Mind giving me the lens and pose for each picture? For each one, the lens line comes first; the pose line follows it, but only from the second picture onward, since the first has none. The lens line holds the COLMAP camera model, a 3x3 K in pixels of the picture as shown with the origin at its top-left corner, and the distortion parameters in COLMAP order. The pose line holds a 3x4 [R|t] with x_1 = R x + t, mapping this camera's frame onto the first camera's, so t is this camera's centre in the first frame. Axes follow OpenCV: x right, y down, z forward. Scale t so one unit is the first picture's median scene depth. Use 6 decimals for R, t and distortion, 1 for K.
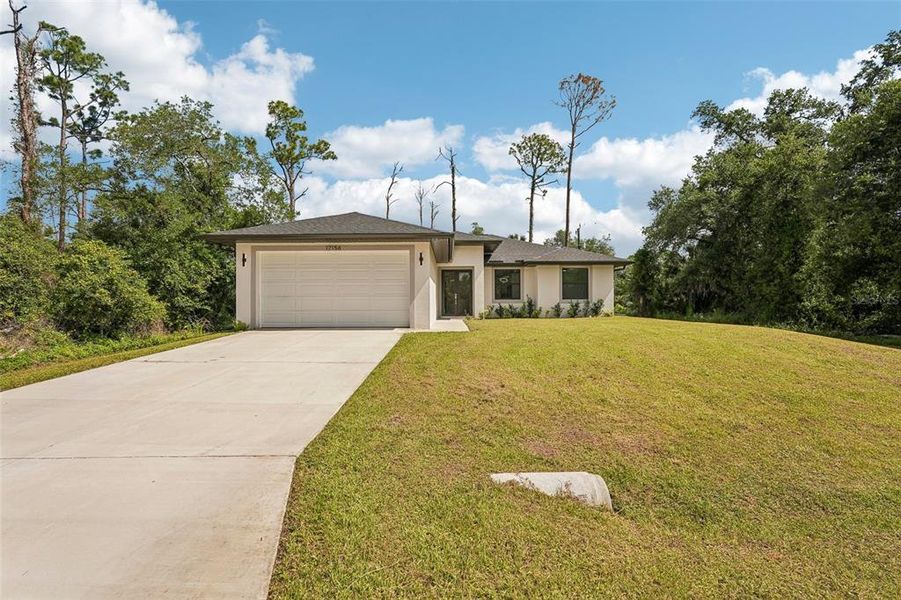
lens RADIAL K [[399.4, 0, 449.1], [0, 399.4, 299.2], [0, 0, 1]] dist [0.000218, 0.006615]
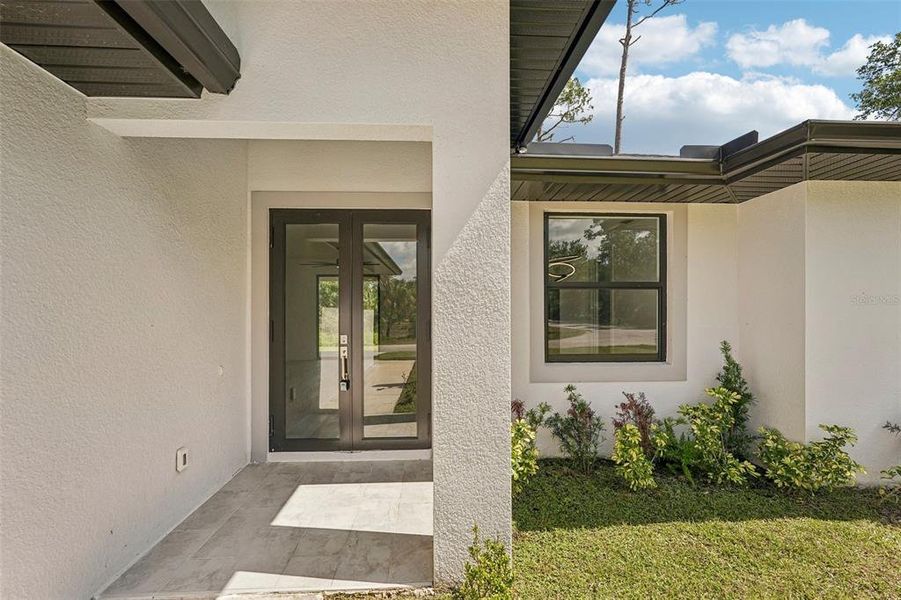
lens RADIAL K [[400.0, 0, 450.5], [0, 400.0, 300.0], [0, 0, 1]] dist [0.000501, 0.000139]
pose [[0.998731, 0.005083, 0.050110, 0.038049], [-0.005172, 0.999985, 0.001644, -0.020480], [-0.050101, -0.001901, 0.998742, 0.533527]]
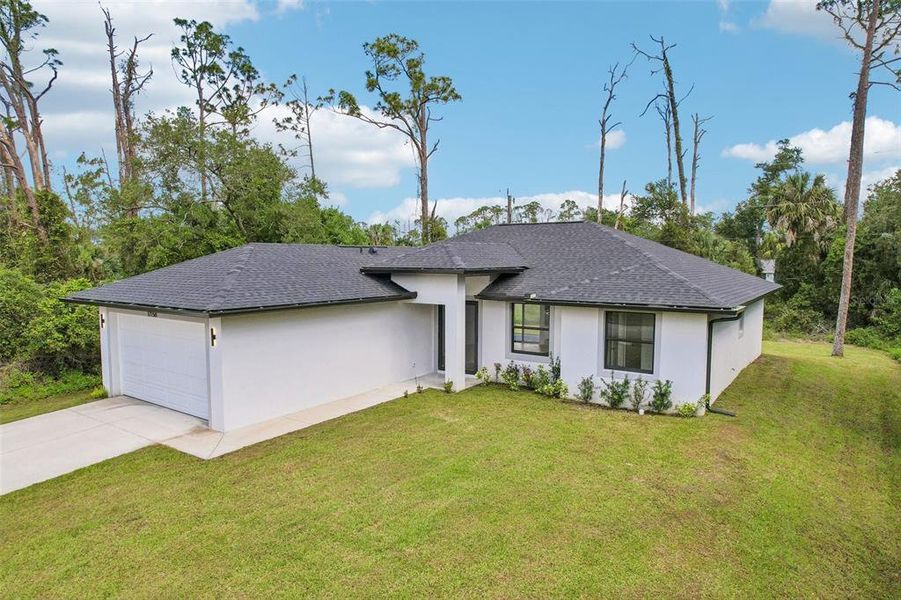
lens RADIAL K [[577.8, 0, 450.5], [0, 577.8, 300.0], [0, 0, 1]] dist [-0.060805, 0.069521]
pose [[0.823103, 0.047930, -0.565865, 0.351455], [0.004591, 0.995838, 0.091027, -0.105299], [0.567873, -0.077522, 0.819457, 0.159449]]
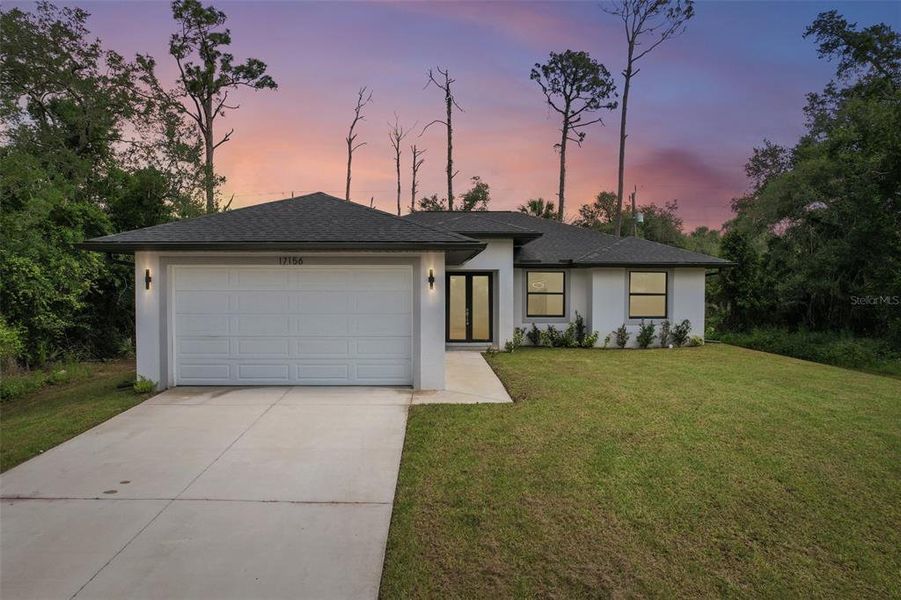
lens RADIAL K [[577.8, 0, 450.5], [0, 577.8, 300.0], [0, 0, 1]] dist [-0.060805, 0.069521]
pose [[0.999453, 0.003352, 0.032903, -0.028076], [-0.004542, 0.999336, 0.036158, -0.041103], [-0.032760, -0.036287, 0.998804, 0.036714]]
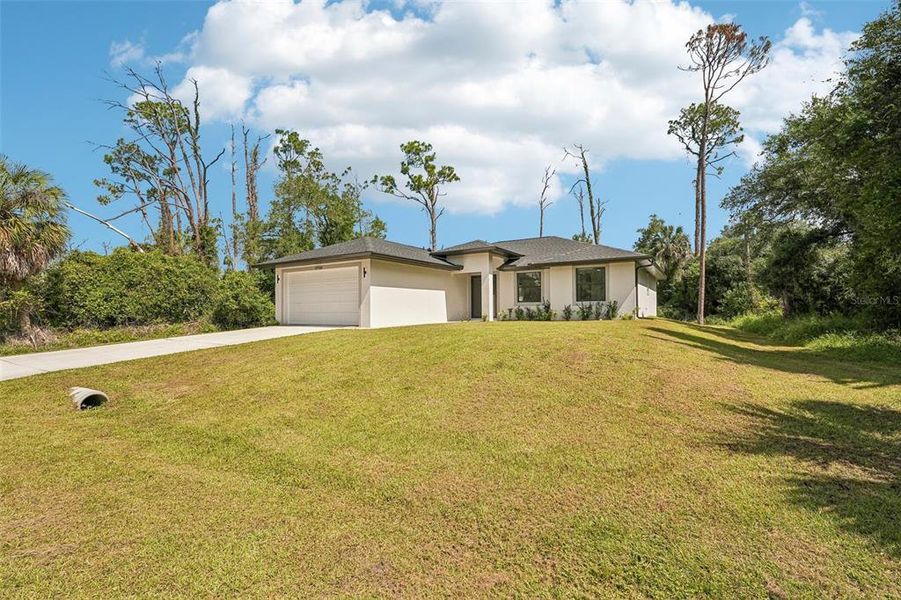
lens RADIAL K [[400.0, 0, 450.5], [0, 400.0, 300.0], [0, 0, 1]] dist [0.000501, 0.000139]
pose [[0.856048, -0.016500, -0.516633, 0.332159], [0.013315, 0.999863, -0.009870, 0.001724], [0.516725, 0.001570, 0.856150, 0.018686]]
